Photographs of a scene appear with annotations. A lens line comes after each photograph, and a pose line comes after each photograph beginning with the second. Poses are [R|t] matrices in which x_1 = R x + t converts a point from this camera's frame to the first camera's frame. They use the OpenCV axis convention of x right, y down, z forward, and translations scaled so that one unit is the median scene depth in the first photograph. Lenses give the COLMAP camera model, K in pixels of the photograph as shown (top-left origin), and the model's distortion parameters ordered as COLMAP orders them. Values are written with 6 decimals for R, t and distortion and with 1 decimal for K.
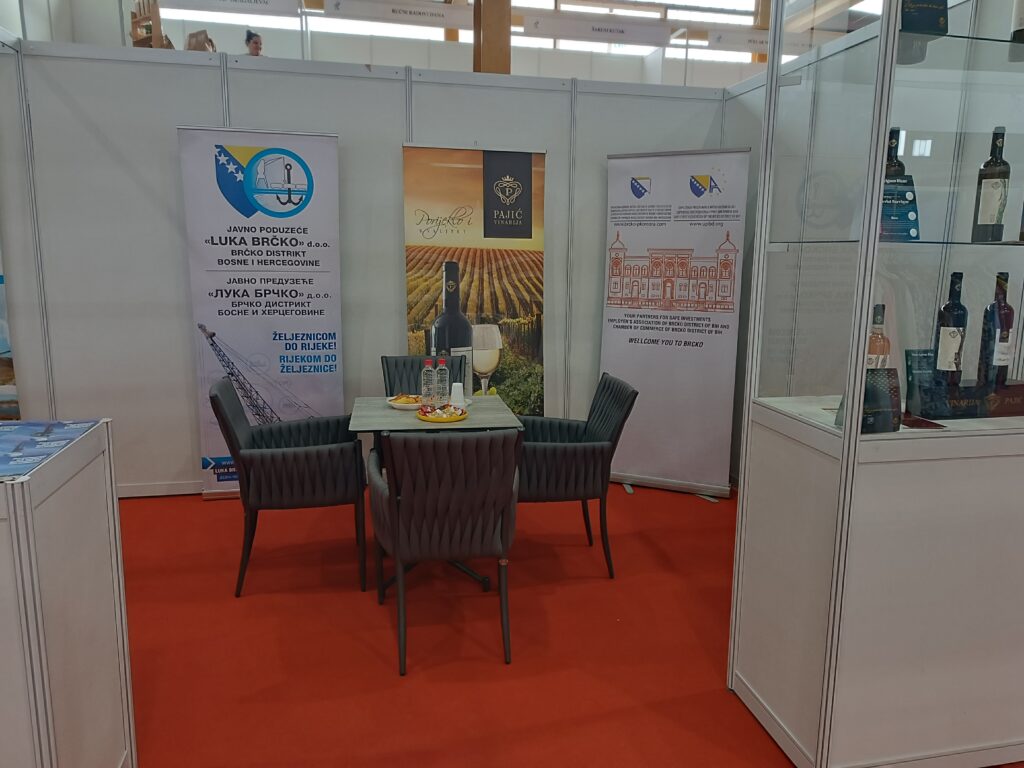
lens RADIAL K [[736.0, 0, 527.1], [0, 736.0, 378.3], [0, 0, 1]] dist [0.022798, -0.023514]
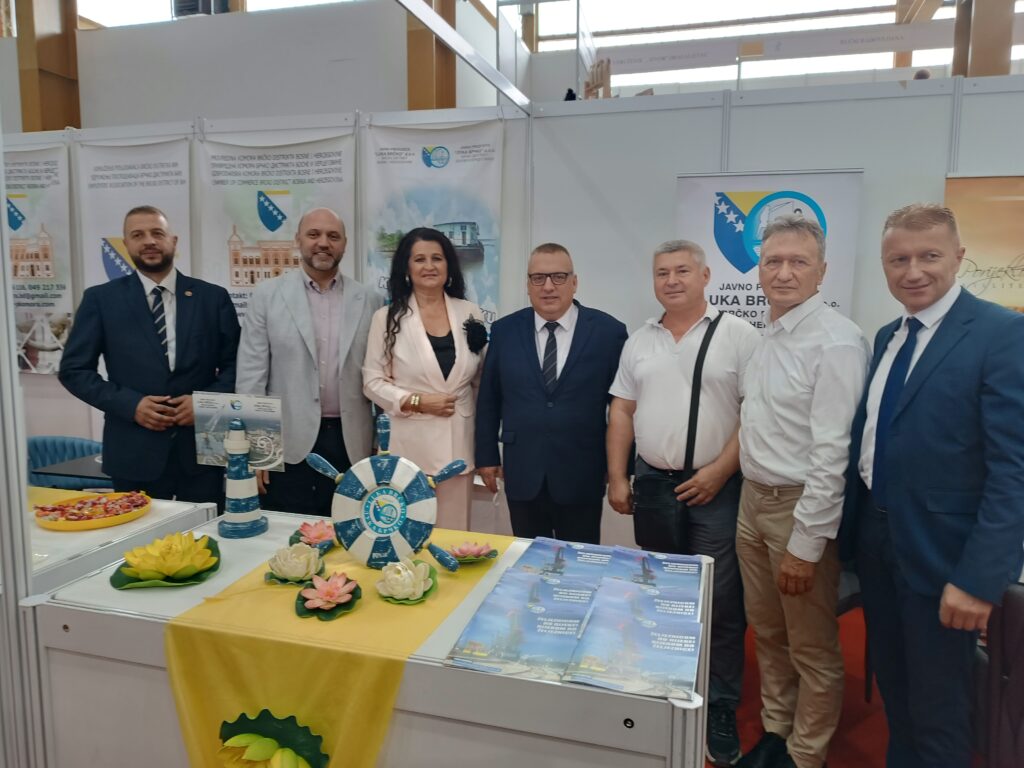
lens RADIAL K [[736.0, 0, 527.1], [0, 736.0, 378.3], [0, 0, 1]] dist [0.022798, -0.023514]
pose [[0.878305, 0.050031, -0.475475, -0.174983], [-0.080244, 0.995828, -0.043444, -0.036028], [0.471318, 0.076311, 0.878656, 0.127178]]
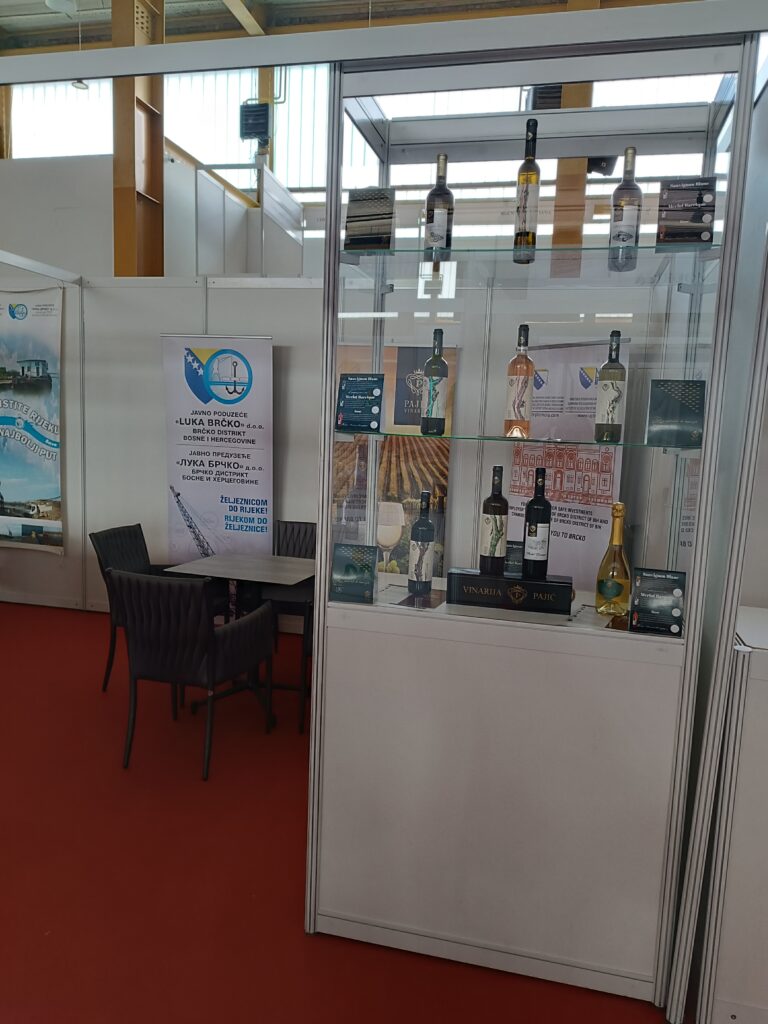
lens RADIAL K [[736.0, 0, 390.6], [0, 736.0, 529.6], [0, 0, 1]] dist [0.022798, -0.023514]
pose [[0.898523, 0.086005, -0.430418, 0.442767], [-0.106275, 0.994065, -0.023225, -0.007487], [0.425866, 0.066611, 0.902331, 0.009534]]
